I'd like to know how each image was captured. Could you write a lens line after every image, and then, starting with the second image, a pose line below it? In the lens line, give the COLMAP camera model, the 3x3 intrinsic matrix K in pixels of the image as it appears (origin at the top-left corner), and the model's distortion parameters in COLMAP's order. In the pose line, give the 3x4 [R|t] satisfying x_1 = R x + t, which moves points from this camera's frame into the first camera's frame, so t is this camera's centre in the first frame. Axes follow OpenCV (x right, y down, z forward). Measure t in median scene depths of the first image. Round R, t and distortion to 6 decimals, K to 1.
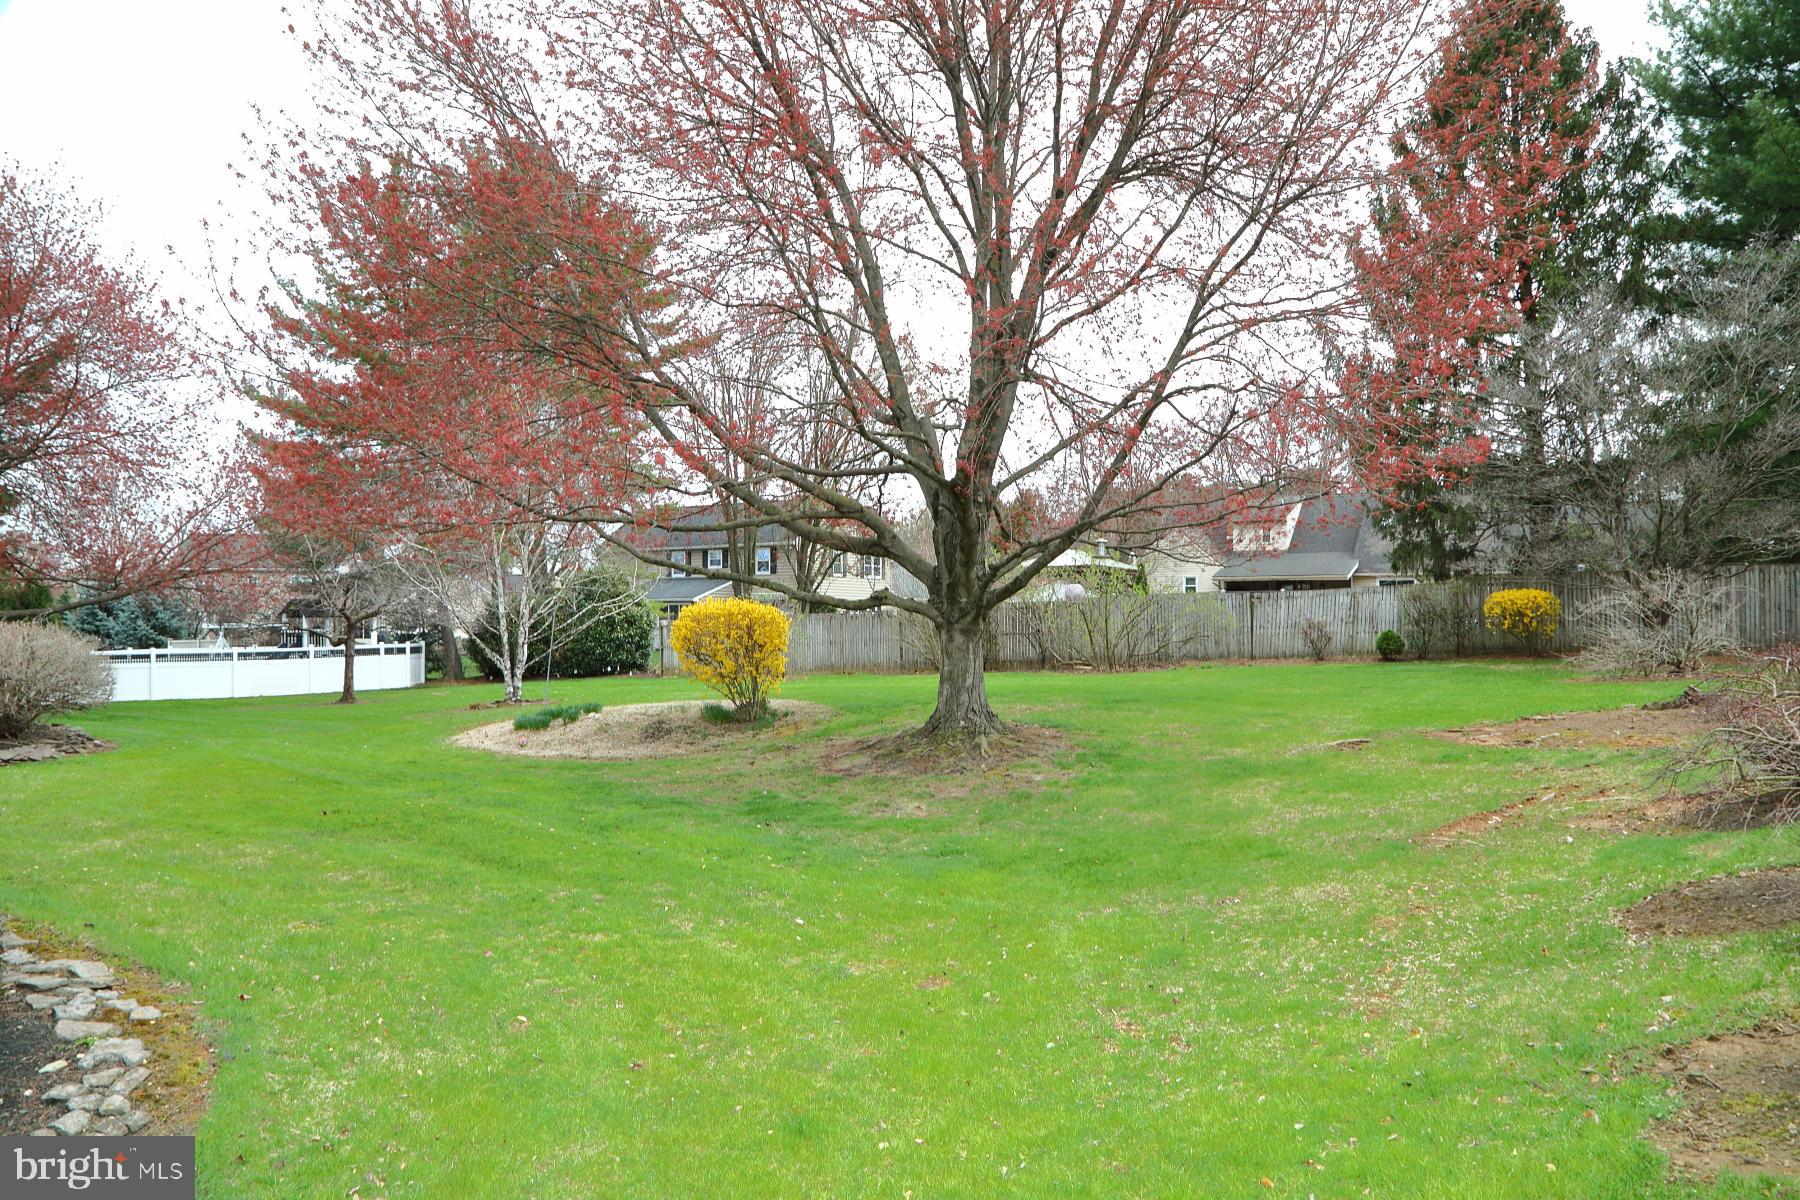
lens RADIAL K [[1226.8, 0, 896.9], [0, 1226.8, 604.7], [0, 0, 1]] dist [-0.116867, 0.066403]
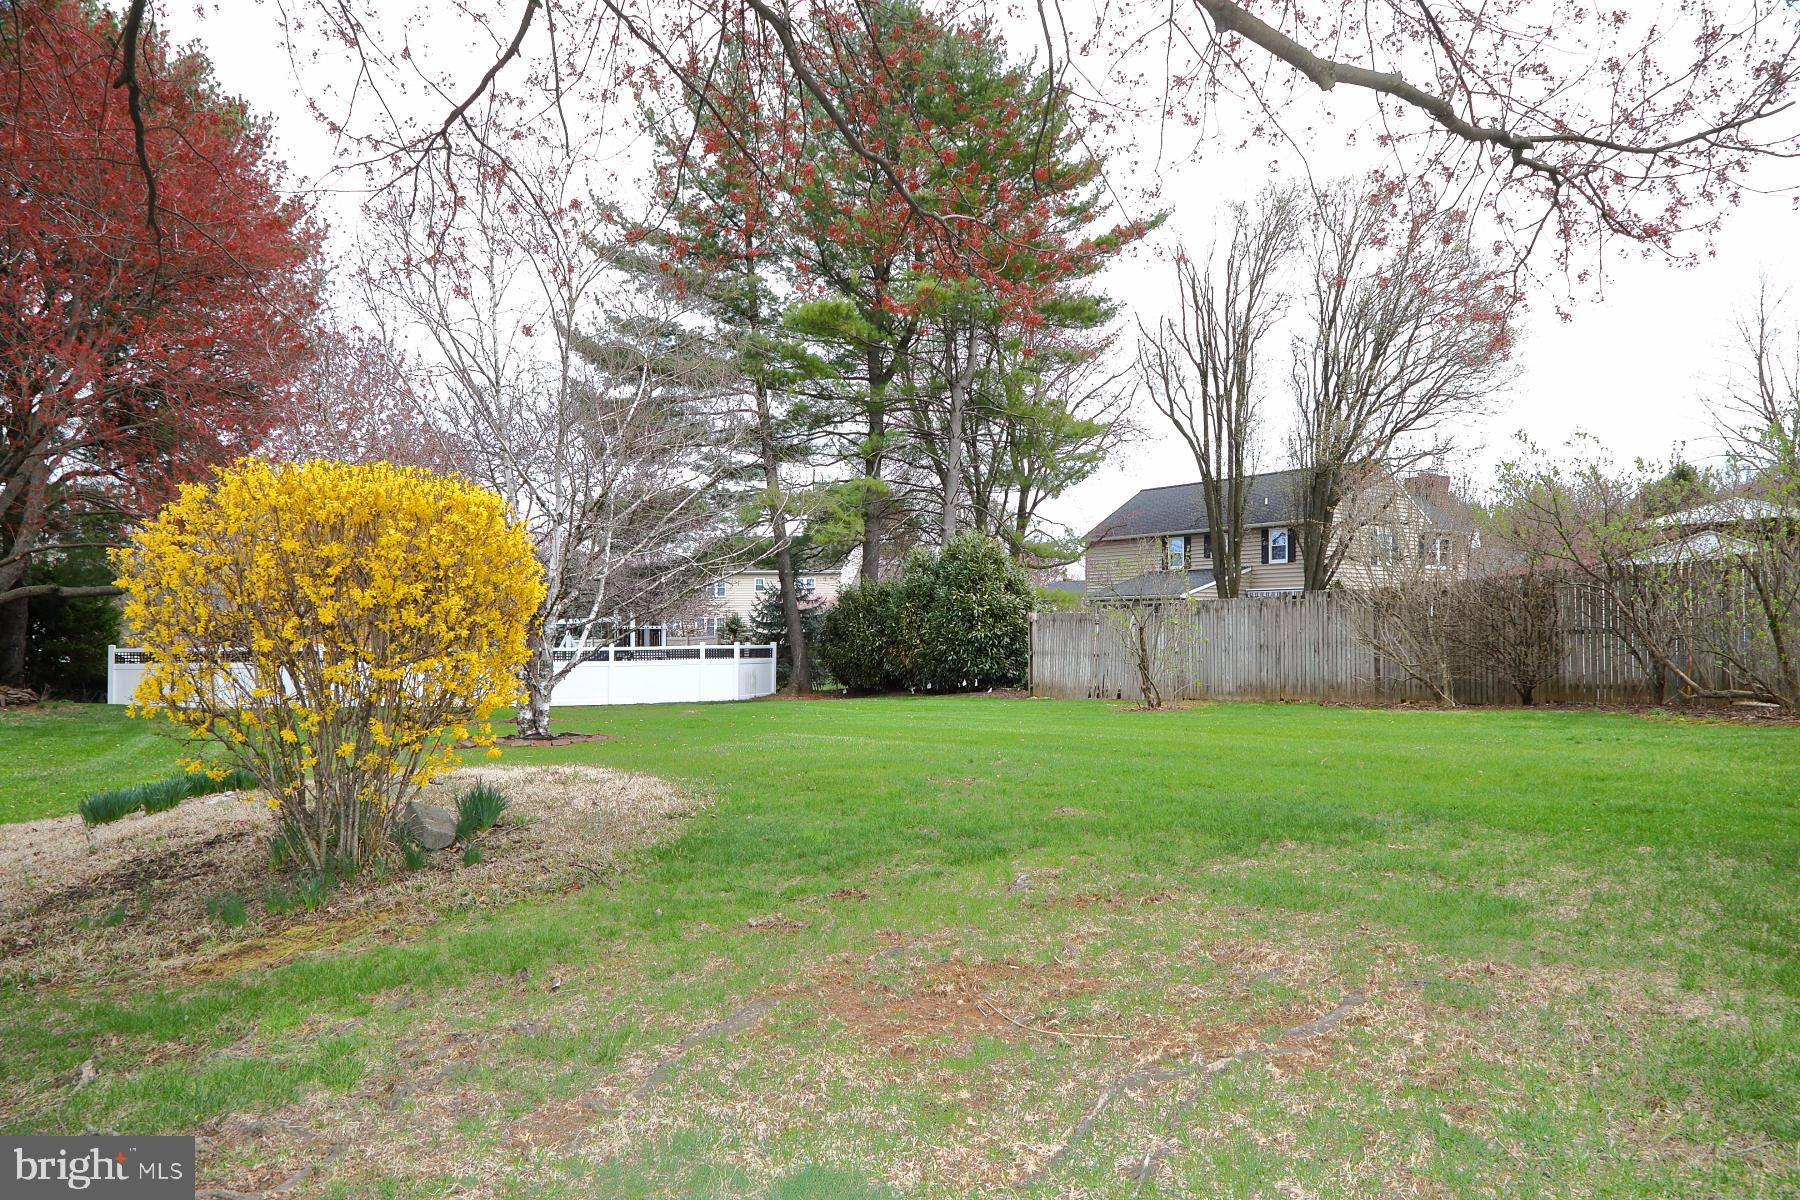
lens RADIAL K [[1226.8, 0, 896.9], [0, 1226.8, 604.7], [0, 0, 1]] dist [-0.116867, 0.066403]
pose [[0.889191, -0.003467, -0.457523, 0.050843], [0.001012, 0.999984, -0.005611, 0.011300], [0.457535, 0.004526, 0.889180, 0.346512]]
